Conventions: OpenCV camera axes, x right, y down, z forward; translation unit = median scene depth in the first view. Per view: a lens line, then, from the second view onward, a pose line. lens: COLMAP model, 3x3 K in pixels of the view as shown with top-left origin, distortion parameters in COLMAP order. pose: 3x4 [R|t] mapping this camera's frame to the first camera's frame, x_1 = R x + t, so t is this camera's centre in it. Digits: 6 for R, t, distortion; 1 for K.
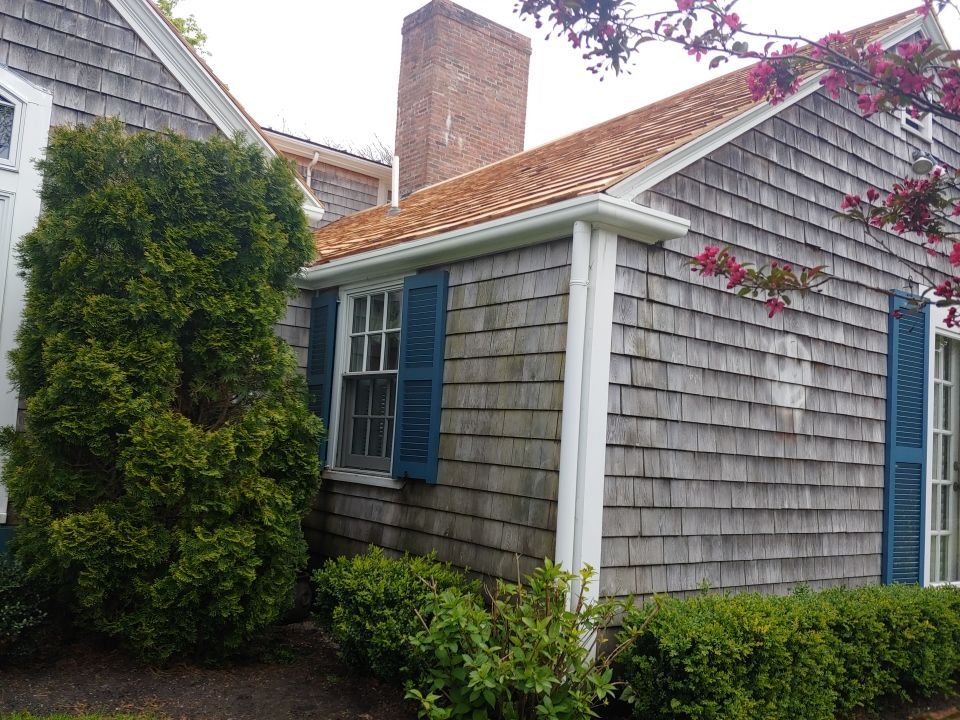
lens RADIAL K [[848.5, 0, 480.9], [0, 848.5, 386.2], [0, 0, 1]] dist [0.067399, -0.105204]
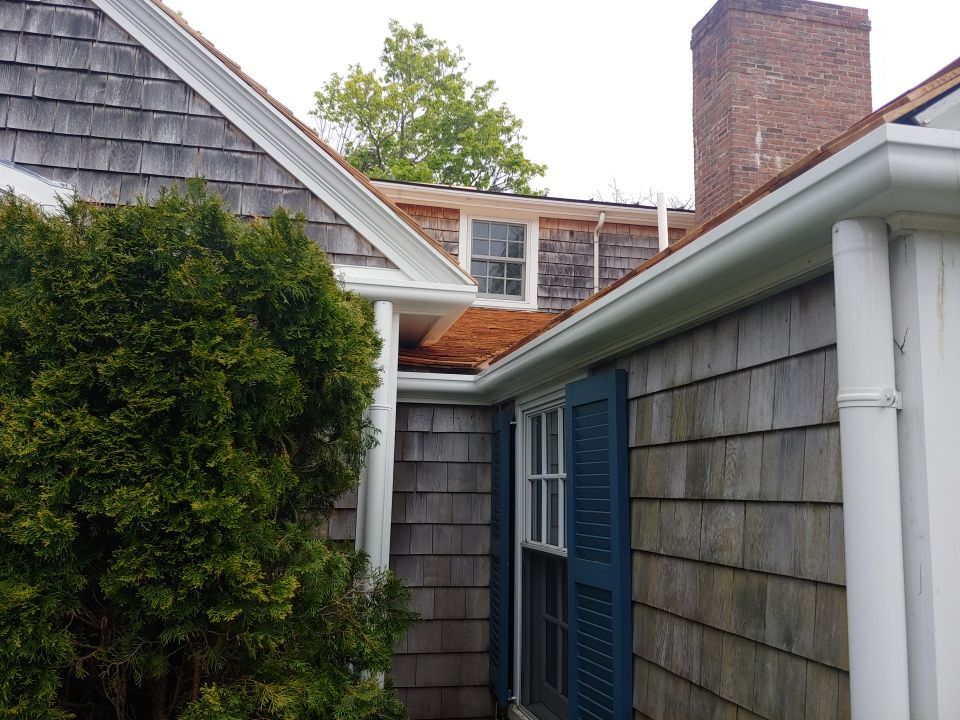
lens RADIAL K [[848.5, 0, 480.9], [0, 848.5, 386.2], [0, 0, 1]] dist [0.067399, -0.105204]
pose [[0.900263, -0.104397, -0.422644, 0.089355], [0.071340, 0.993075, -0.093340, -0.078639], [0.429462, 0.053879, 0.901476, 0.472056]]
